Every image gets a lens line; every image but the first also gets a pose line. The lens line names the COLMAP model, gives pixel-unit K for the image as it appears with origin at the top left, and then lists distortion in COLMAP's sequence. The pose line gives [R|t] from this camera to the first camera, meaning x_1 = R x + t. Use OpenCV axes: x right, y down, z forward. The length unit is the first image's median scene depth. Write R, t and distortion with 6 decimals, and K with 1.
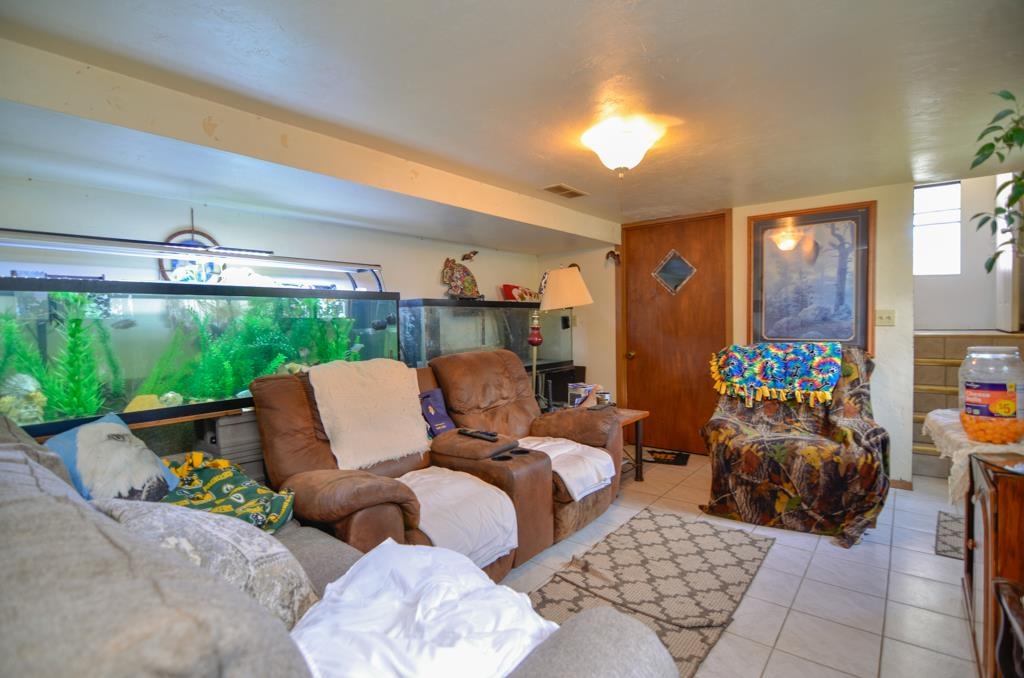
lens RADIAL K [[503.8, 0, 512.2], [0, 503.8, 337.0], [0, 0, 1]] dist [0.005234, 0.000506]
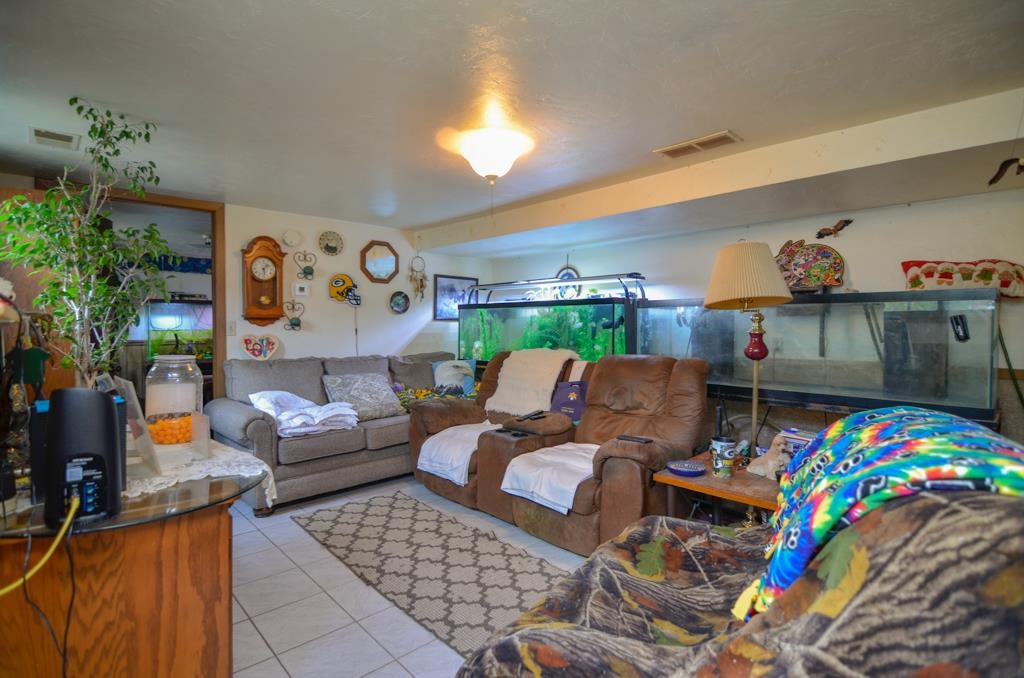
lens RADIAL K [[503.8, 0, 518.1], [0, 503.8, 335.7], [0, 0, 1]] dist [0.005234, 0.000506]
pose [[-0.147796, 0.046996, -0.987901, 0.891345], [-0.026415, 0.998327, 0.051444, -0.049436], [0.988665, 0.033698, -0.146308, 0.882474]]
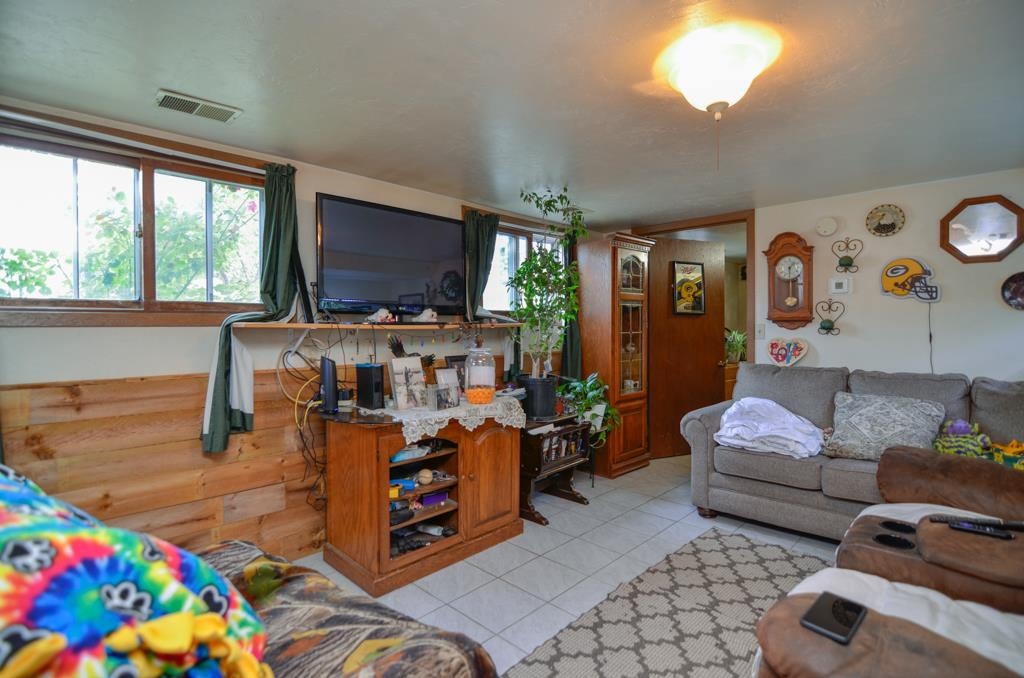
lens RADIAL K [[503.8, 0, 517.1], [0, 503.8, 332.4], [0, 0, 1]] dist [0.005234, 0.000506]
pose [[-0.995431, 0.026152, 0.091833, 0.309403], [0.029813, 0.998805, 0.038725, -0.049102], [-0.090710, 0.041286, -0.995021, 1.255251]]
